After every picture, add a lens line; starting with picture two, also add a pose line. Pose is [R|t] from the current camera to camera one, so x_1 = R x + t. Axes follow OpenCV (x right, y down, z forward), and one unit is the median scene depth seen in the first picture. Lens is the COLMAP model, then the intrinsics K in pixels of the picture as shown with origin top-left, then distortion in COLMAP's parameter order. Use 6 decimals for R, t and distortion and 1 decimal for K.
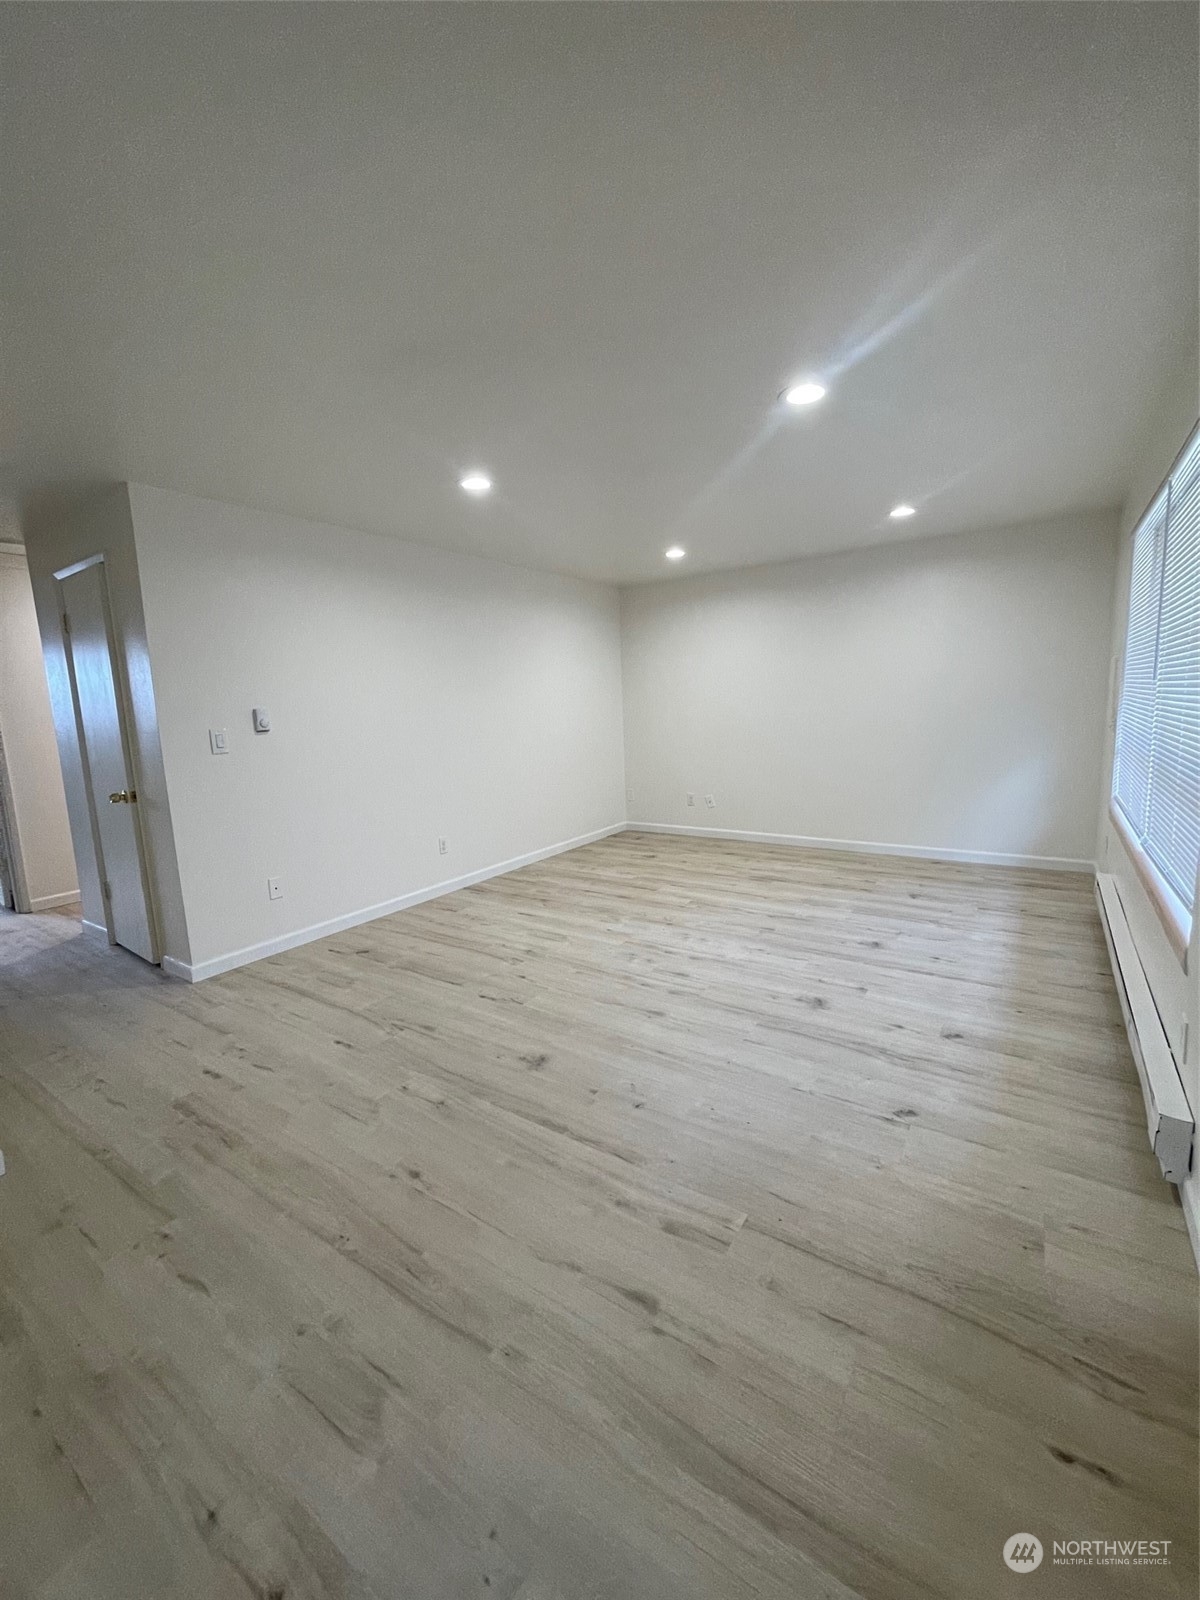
lens RADIAL K [[645.8, 0, 599.1], [0, 645.8, 794.1], [0, 0, 1]] dist [-0.001632, 0.001477]
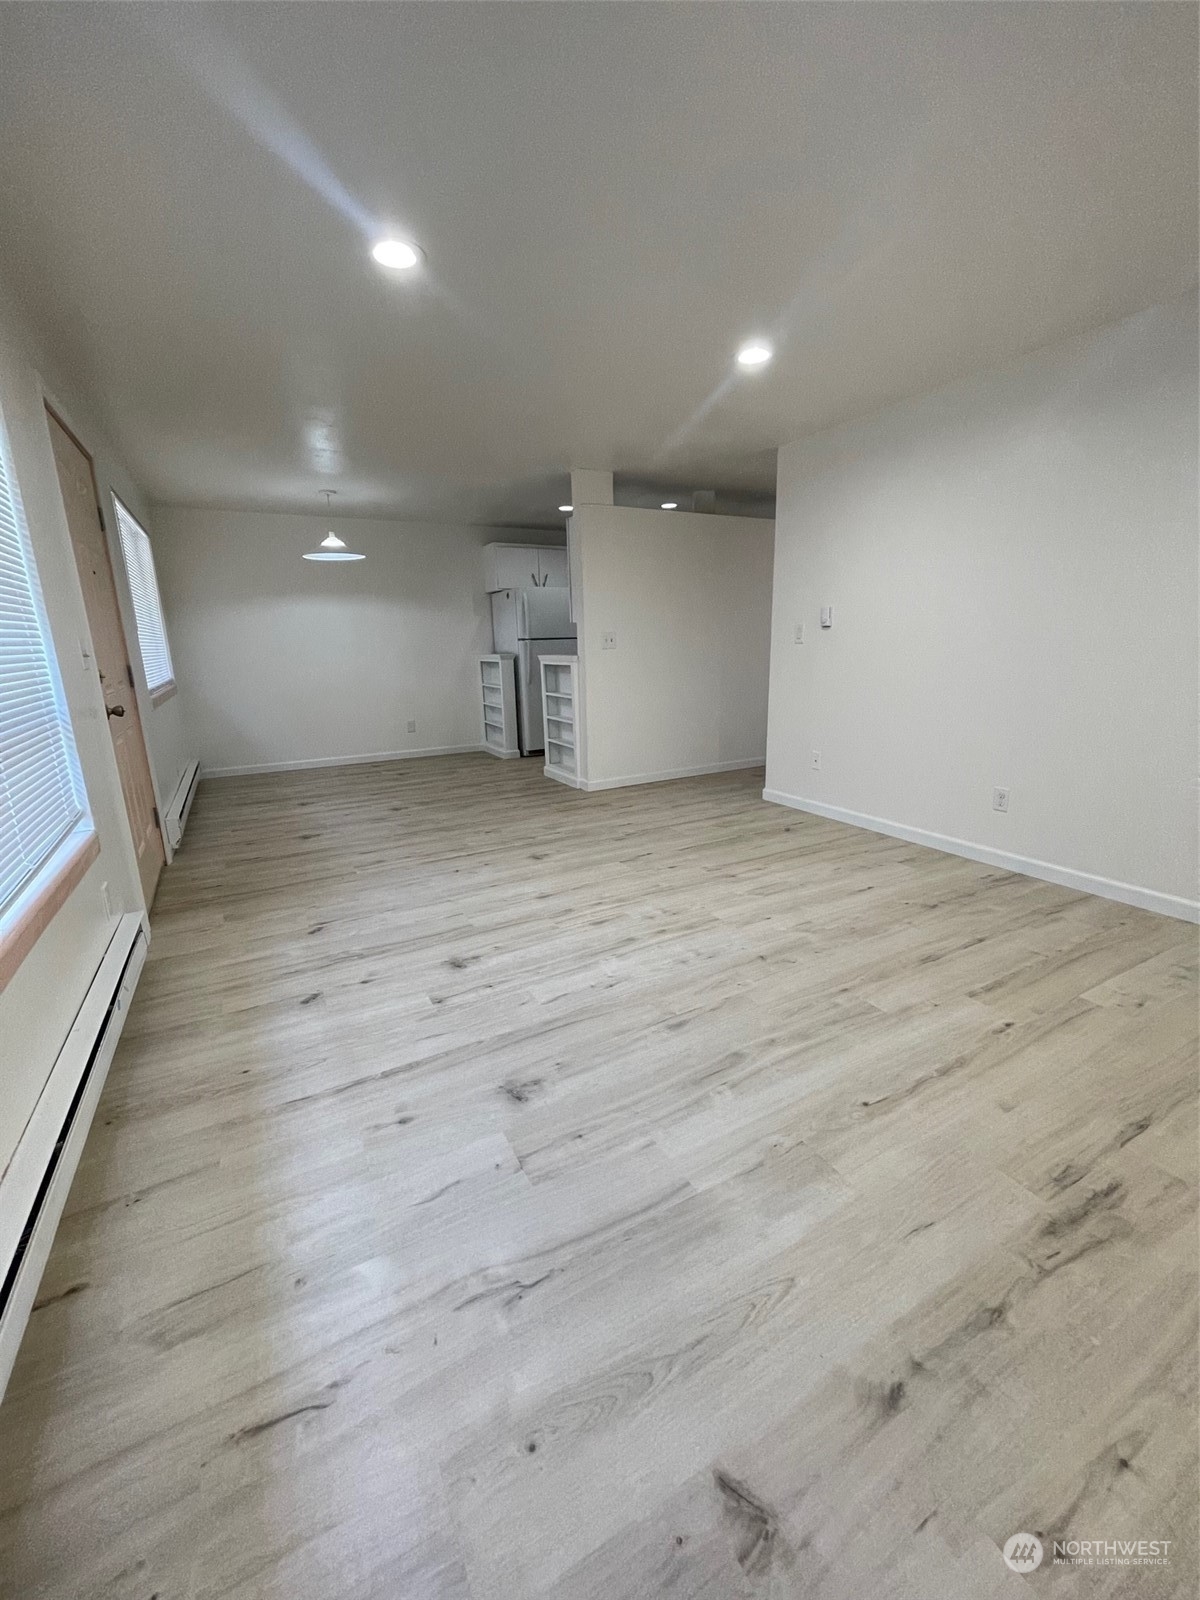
lens RADIAL K [[645.8, 0, 594.6], [0, 645.8, 789.3], [0, 0, 1]] dist [-0.001632, 0.001477]
pose [[-0.459037, 0.251852, -0.851972, 0.807521], [-0.084043, 0.942366, 0.323855, -0.176633], [0.884433, 0.220264, -0.411415, 1.259891]]
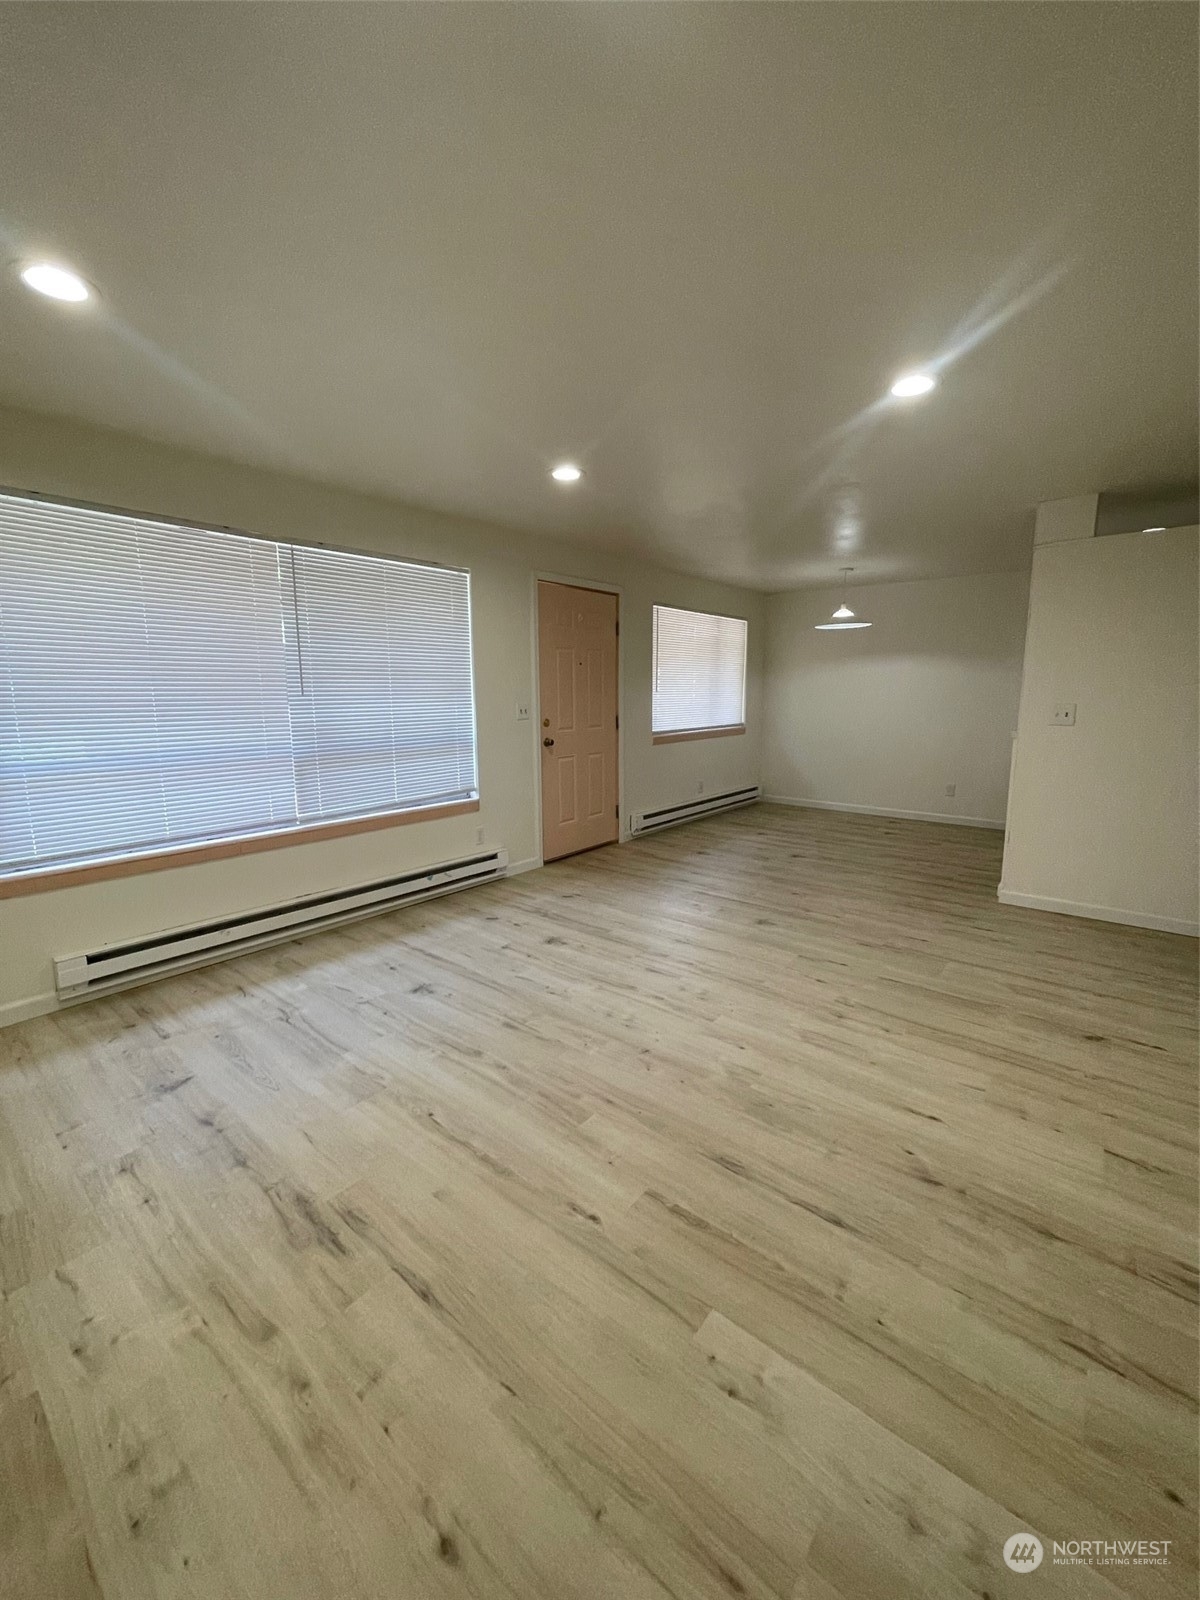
lens RADIAL K [[645.8, 0, 595.5], [0, 645.8, 786.3], [0, 0, 1]] dist [-0.001632, 0.001477]
pose [[-0.994136, 0.029701, 0.103982, 0.097819], [0.058275, 0.957122, 0.283763, -0.269562], [-0.091095, 0.288158, -0.953240, 1.790399]]
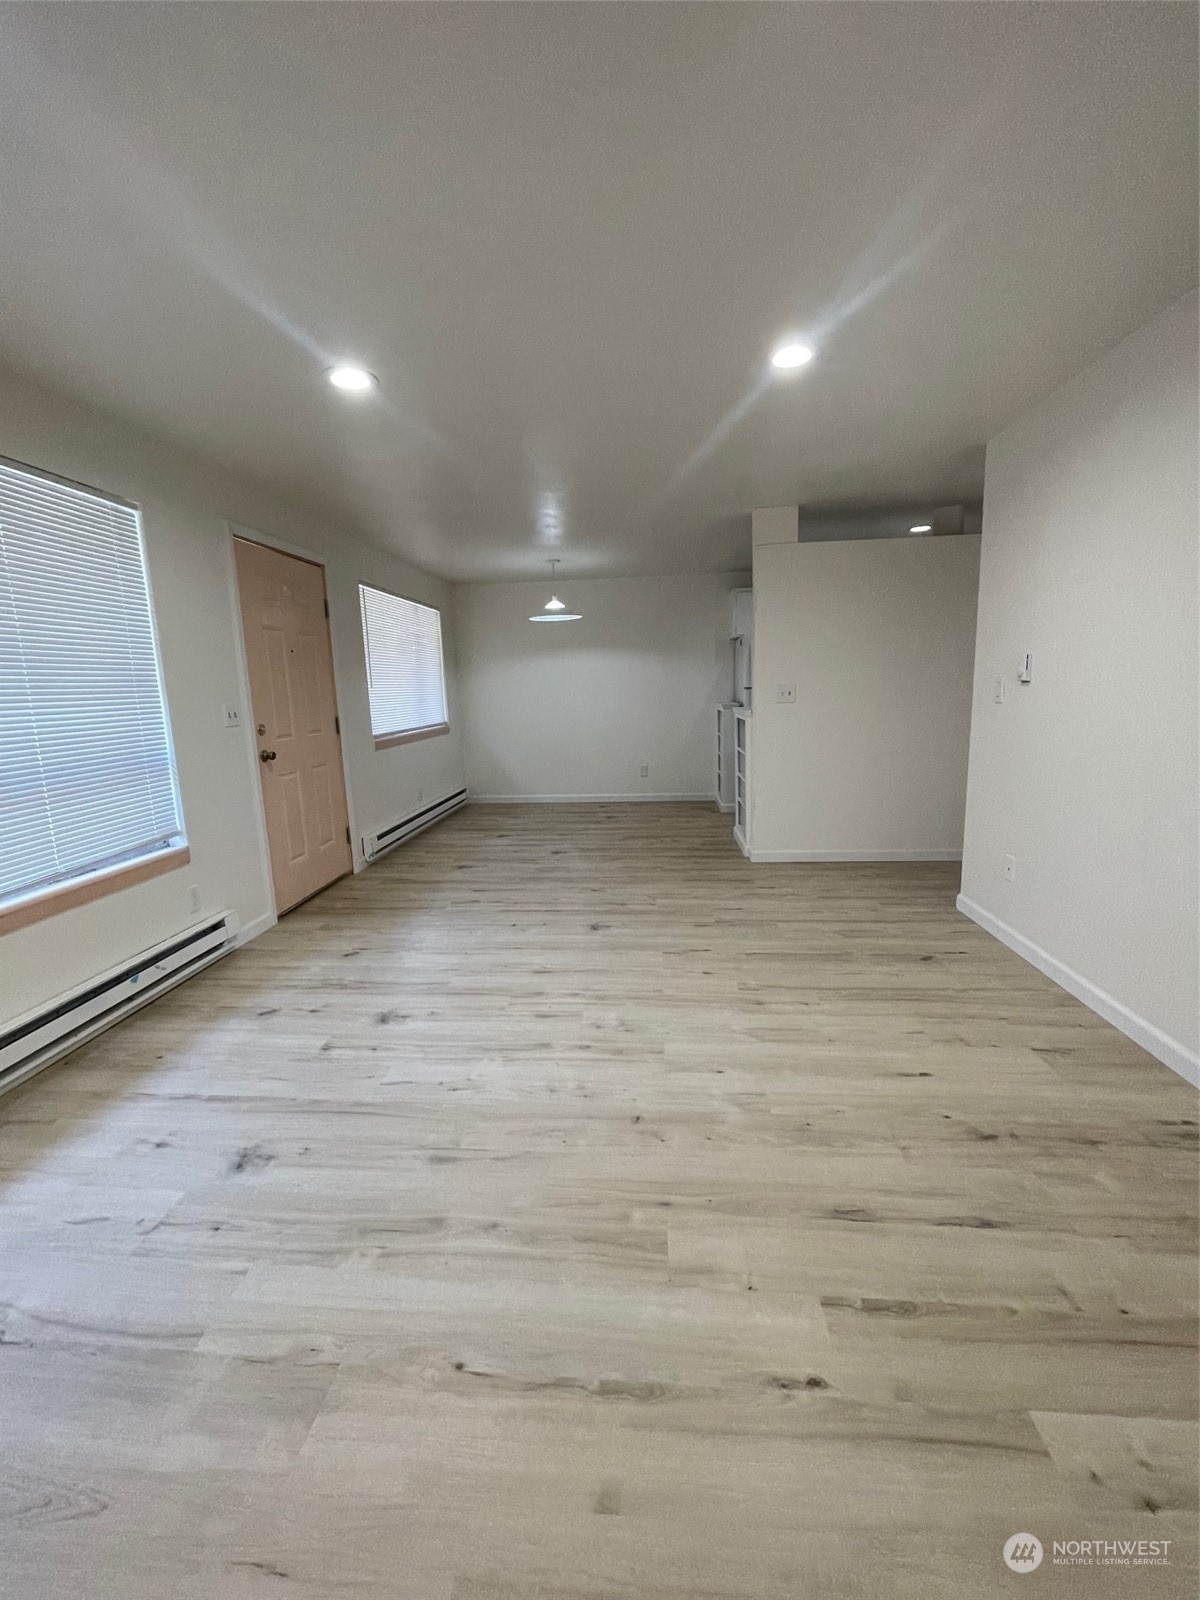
lens RADIAL K [[645.8, 0, 593.5], [0, 645.8, 789.1], [0, 0, 1]] dist [-0.001632, 0.001477]
pose [[-0.874575, 0.144445, -0.462877, 0.391208], [-0.001014, 0.954053, 0.299637, -0.229221], [0.484890, 0.262524, -0.834244, 1.560349]]
